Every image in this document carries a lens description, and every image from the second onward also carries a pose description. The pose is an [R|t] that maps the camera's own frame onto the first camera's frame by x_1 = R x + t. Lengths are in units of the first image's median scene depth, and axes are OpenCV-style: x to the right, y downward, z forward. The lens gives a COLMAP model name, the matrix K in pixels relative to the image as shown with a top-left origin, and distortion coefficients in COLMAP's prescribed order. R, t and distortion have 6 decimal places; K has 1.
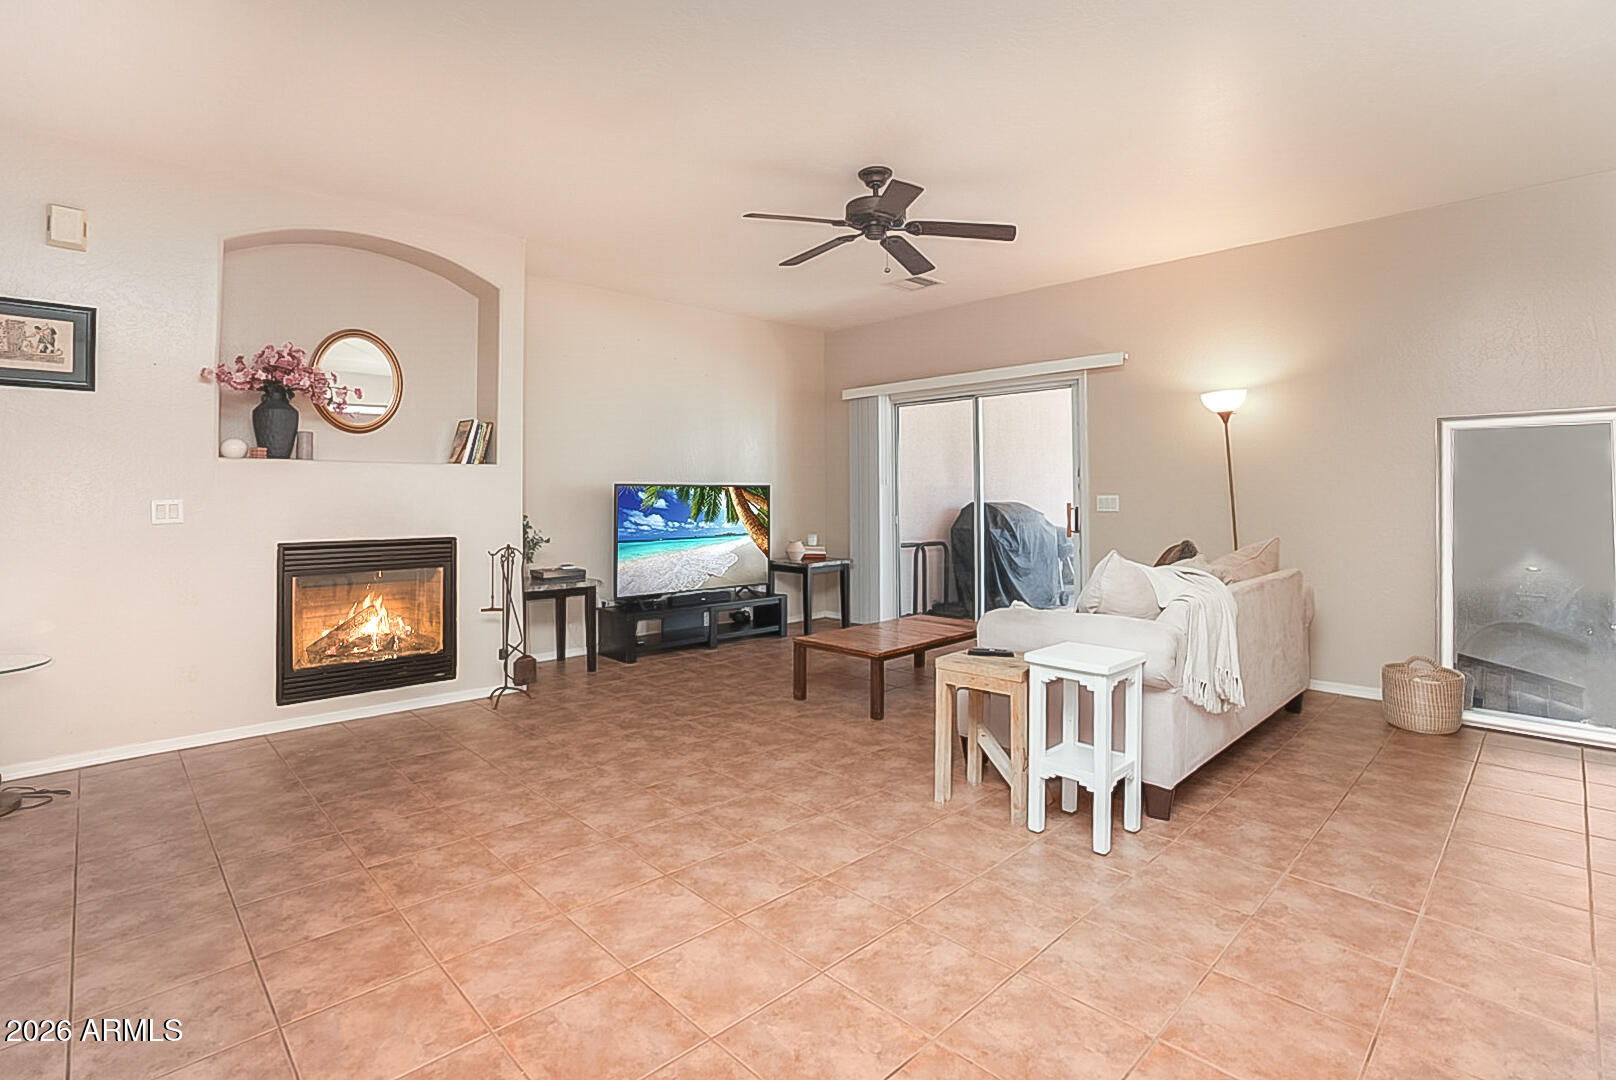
lens RADIAL K [[766.0, 0, 814.4], [0, 766.0, 492.8], [0, 0, 1]] dist [-0.076143, 0.027716]
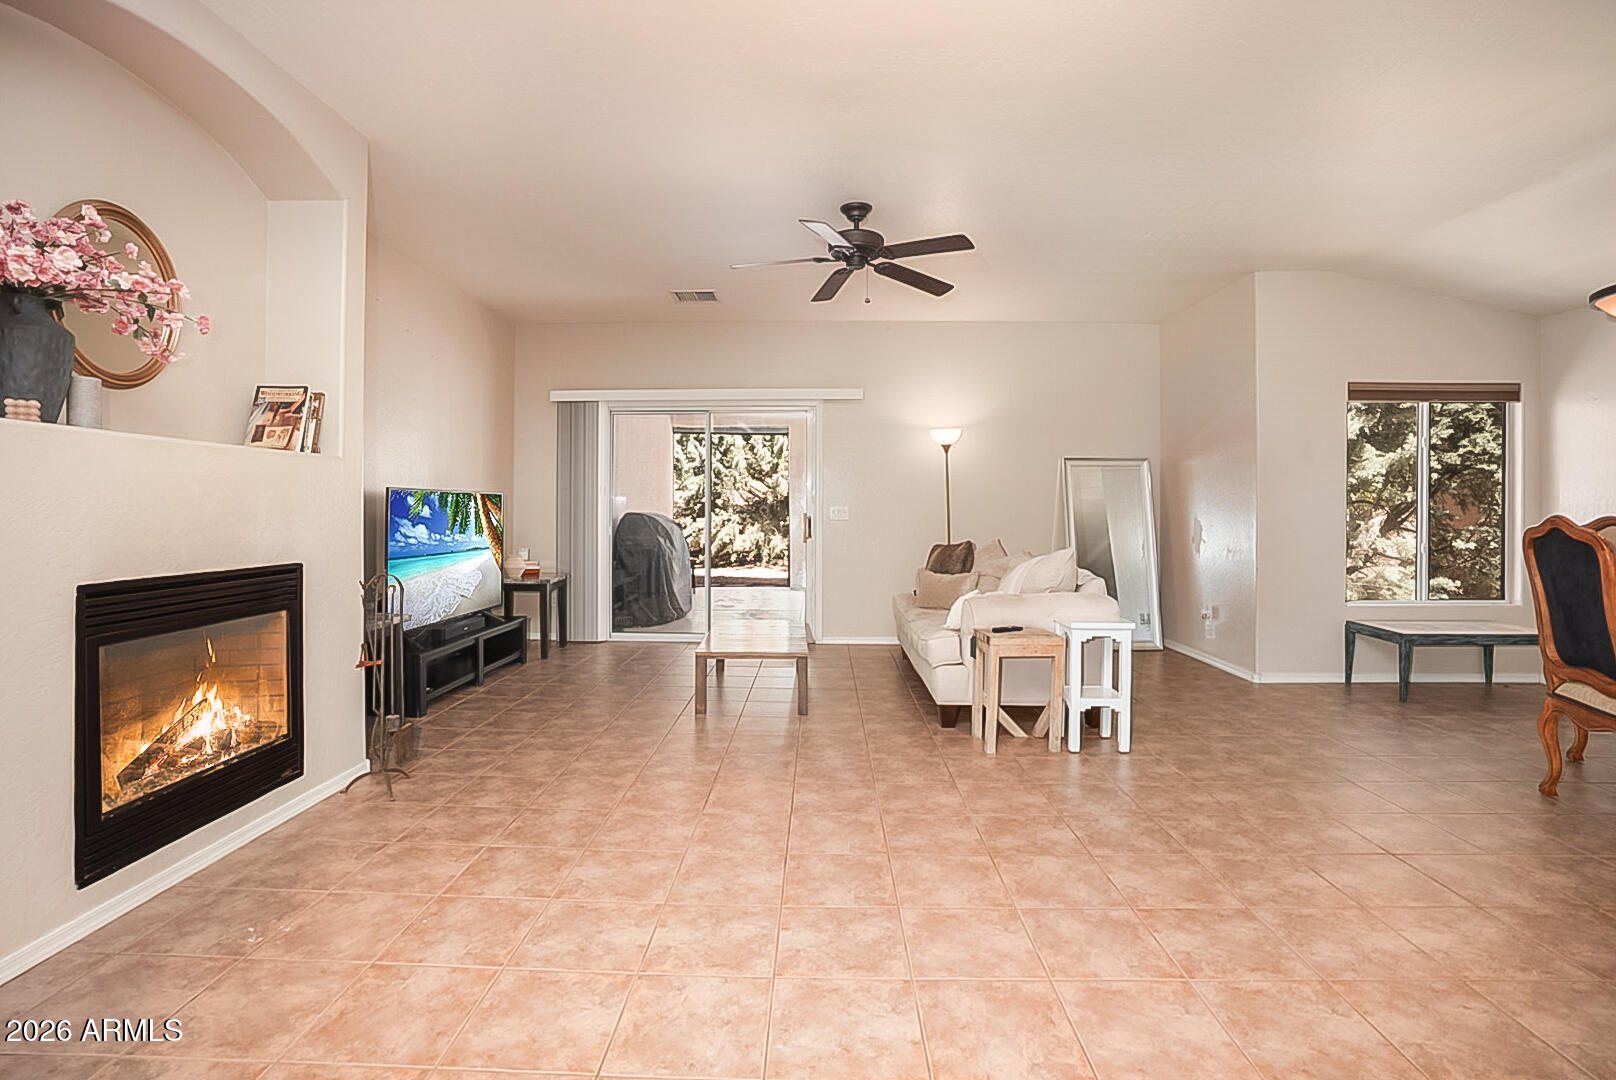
lens RADIAL K [[753.0, 0, 815.0], [0, 753.0, 503.9], [0, 0, 1]] dist [-0.041914, 0.000682]
pose [[0.710146, 0.011711, 0.703957, -0.623609], [-0.008444, 0.999931, -0.008117, 0.012420], [-0.704004, -0.000180, 0.710196, 0.236943]]
